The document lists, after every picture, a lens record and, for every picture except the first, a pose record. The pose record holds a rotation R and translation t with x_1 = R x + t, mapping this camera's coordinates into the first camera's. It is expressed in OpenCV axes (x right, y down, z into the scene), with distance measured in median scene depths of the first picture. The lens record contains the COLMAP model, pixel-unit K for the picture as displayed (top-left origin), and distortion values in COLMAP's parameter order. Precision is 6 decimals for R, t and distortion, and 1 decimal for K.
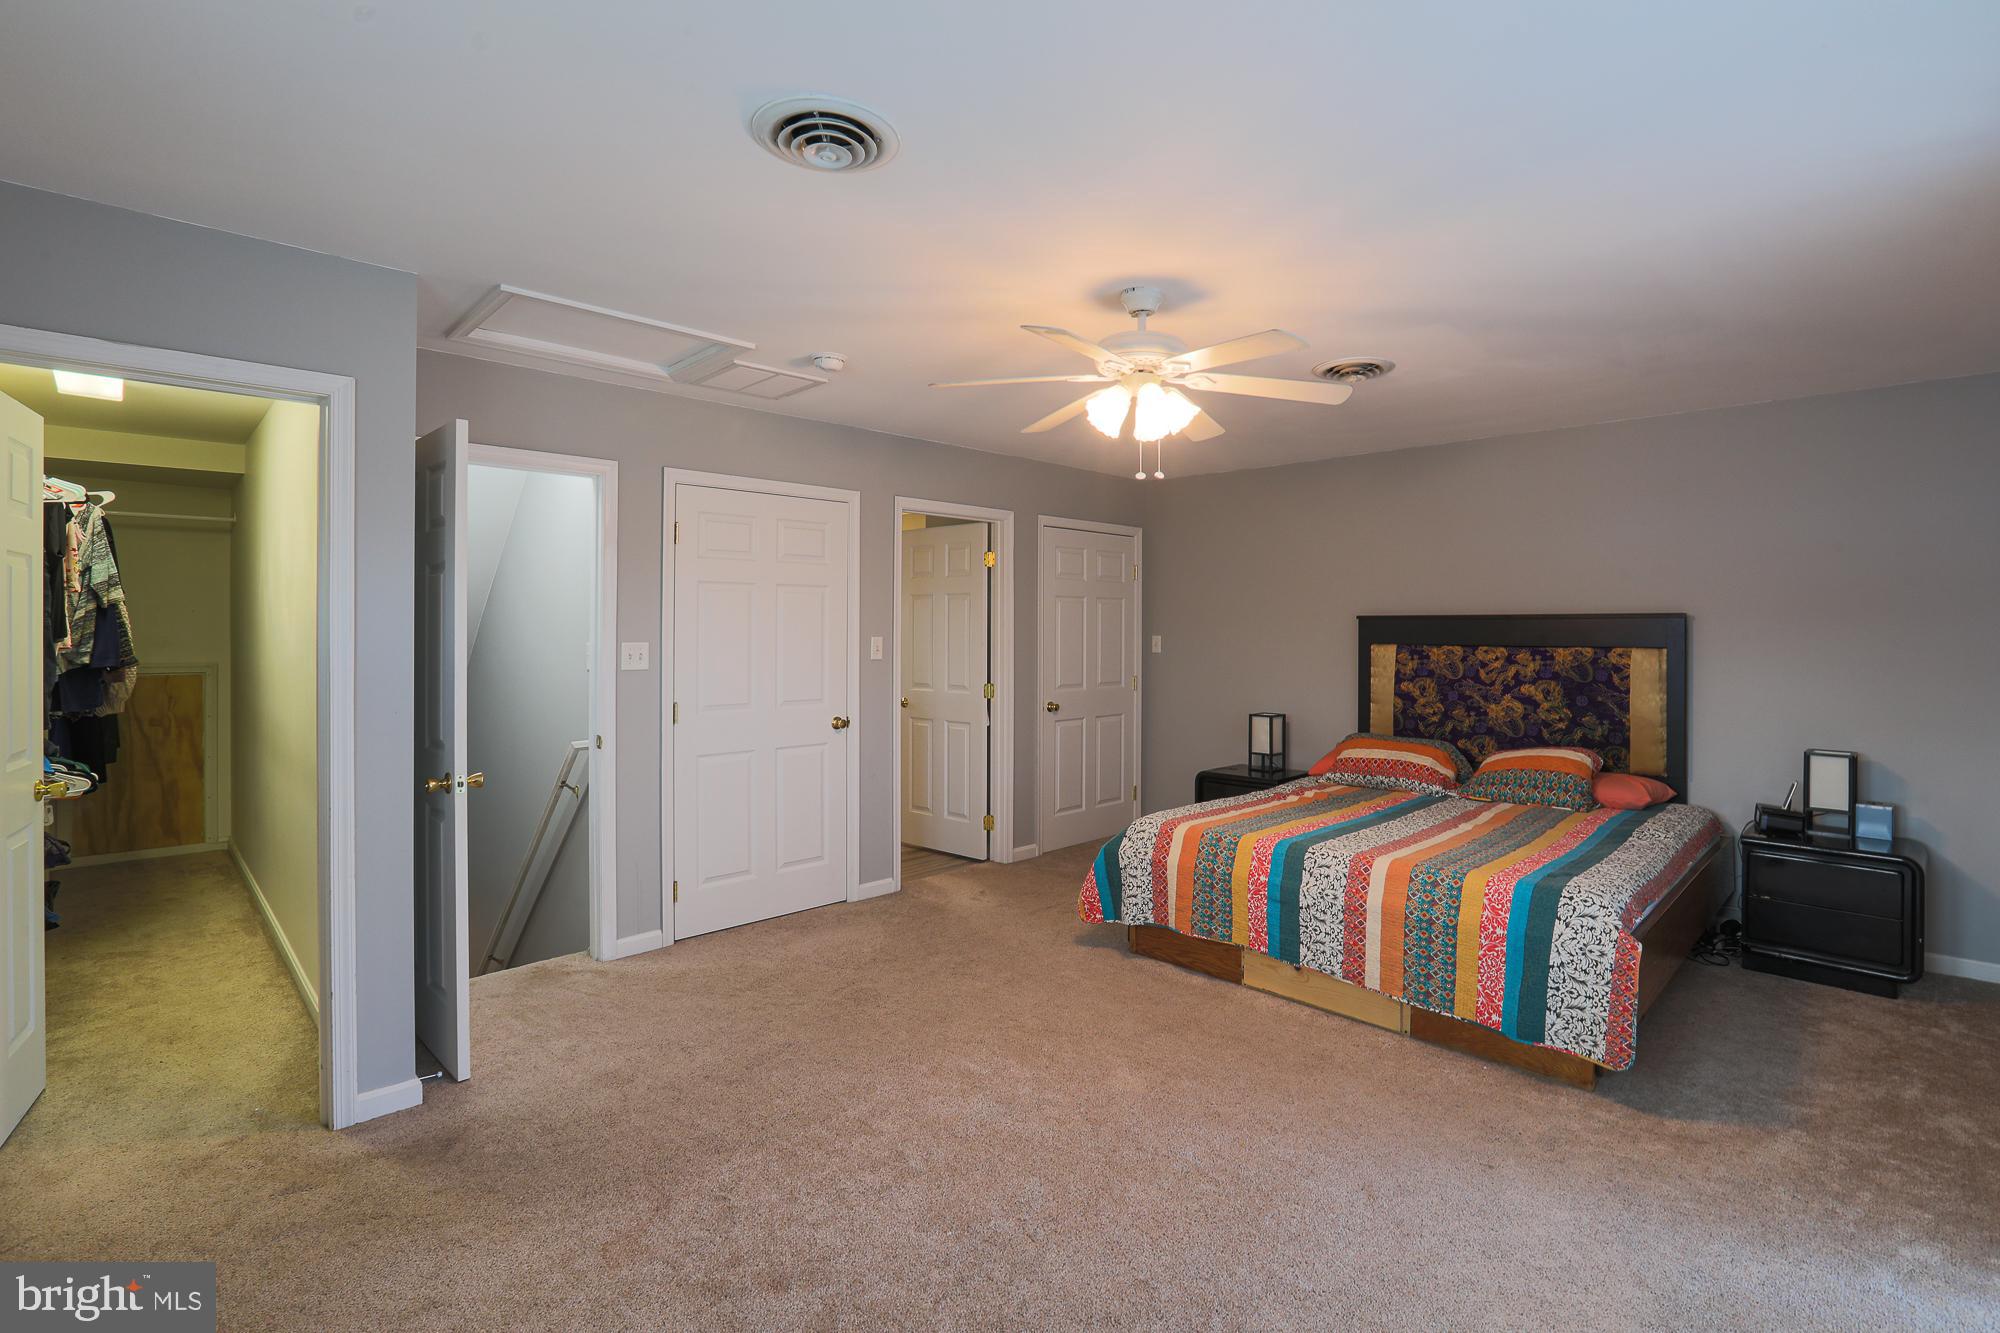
lens RADIAL K [[927.5, 0, 1015.6], [0, 927.5, 640.6], [0, 0, 1]] dist [-0.048595, 0.015595]
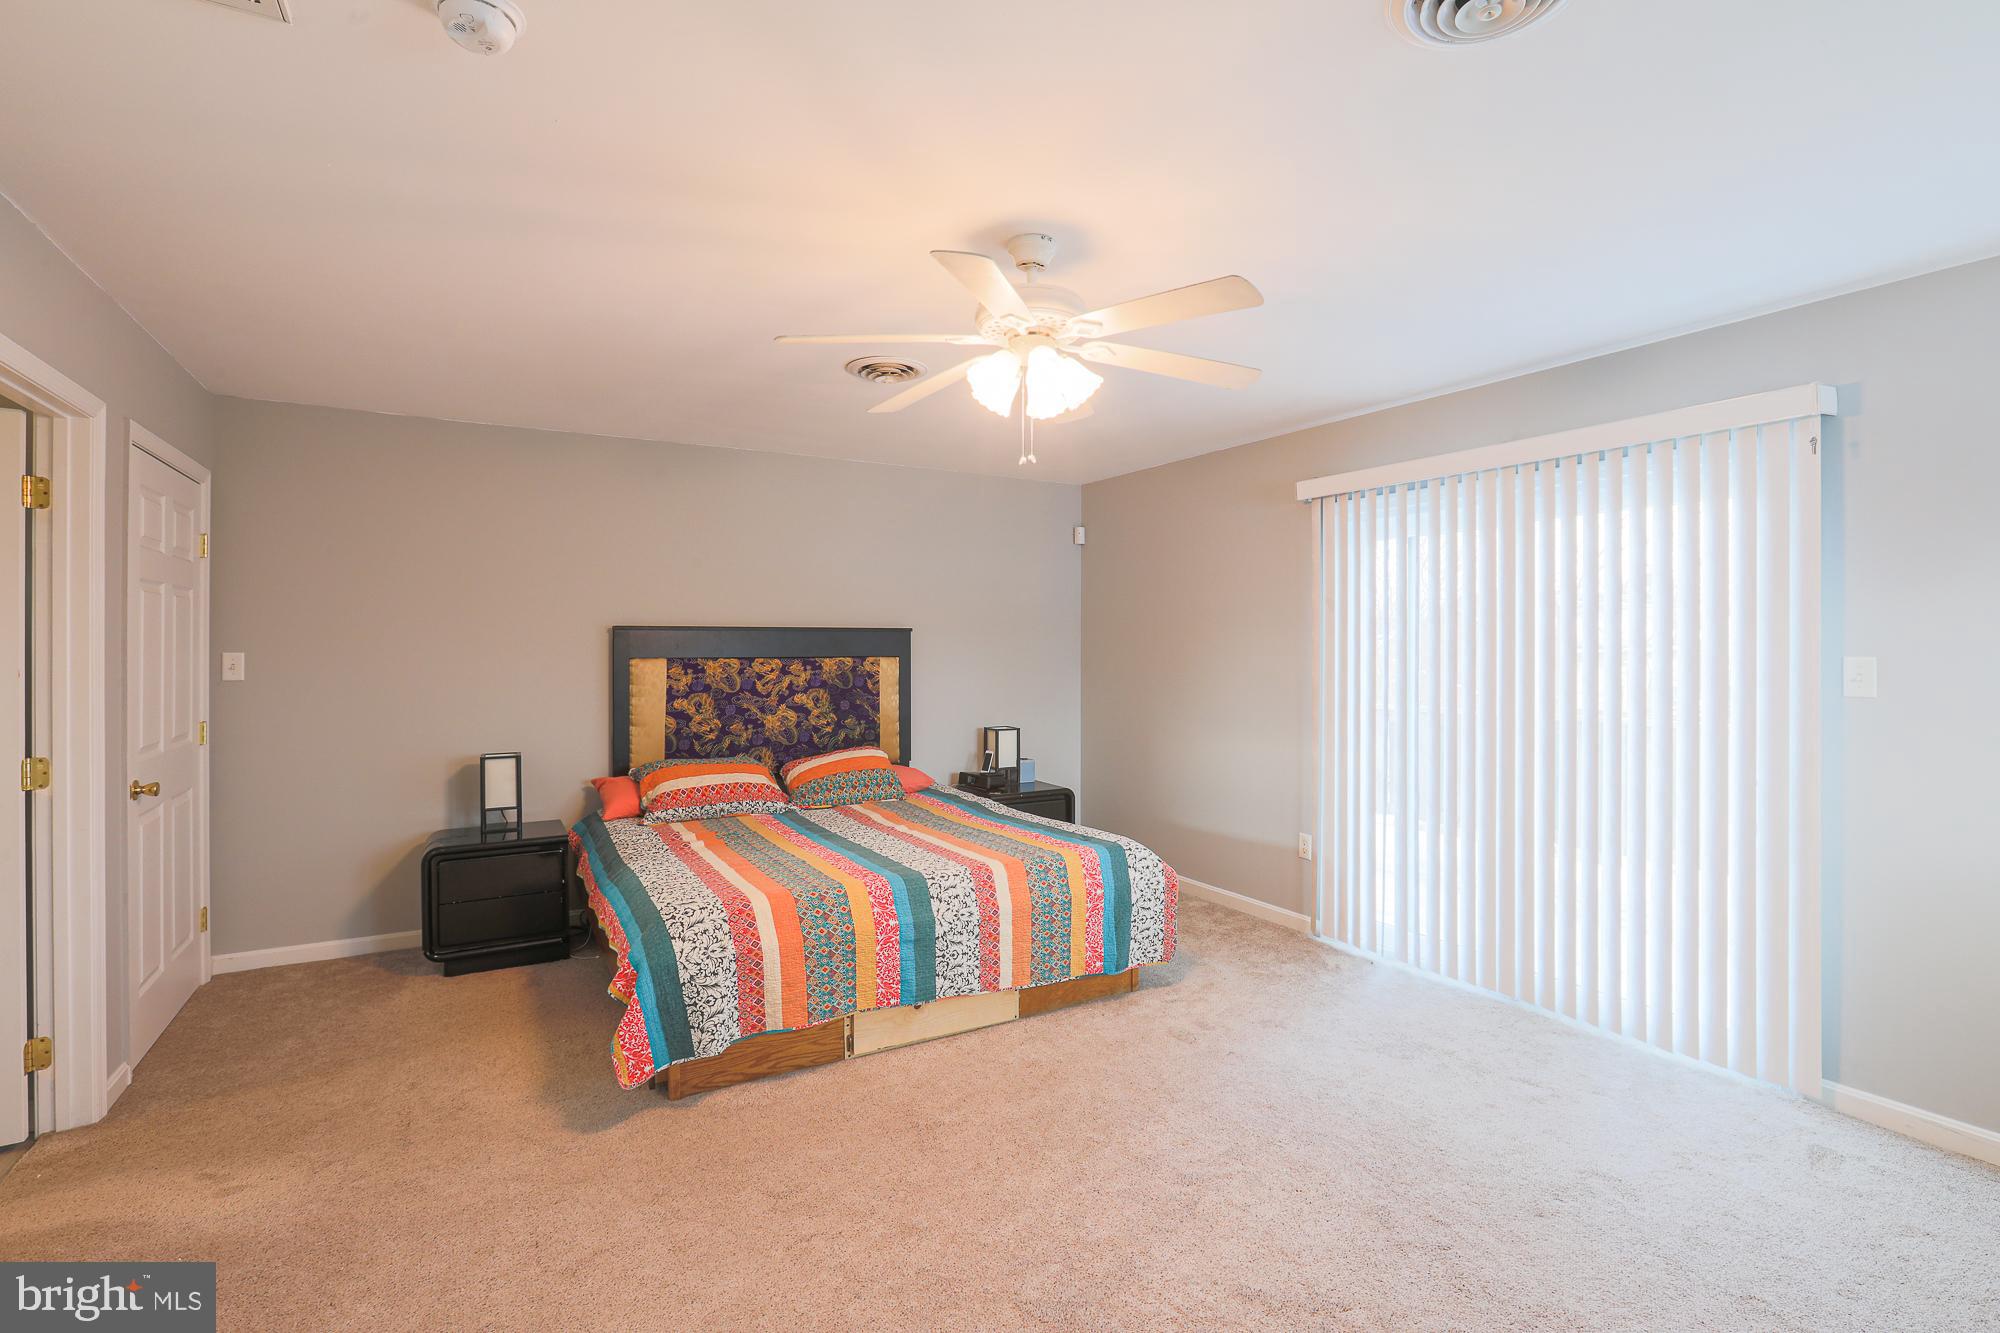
lens RADIAL K [[939.8, 0, 1004.4], [0, 939.8, 658.4], [0, 0, 1]] dist [-0.055905, 0.021081]
pose [[0.238805, -0.016824, 0.970922, -0.451711], [0.010870, 0.999834, 0.014651, -0.006196], [-0.971007, 0.007056, 0.238948, 0.533178]]
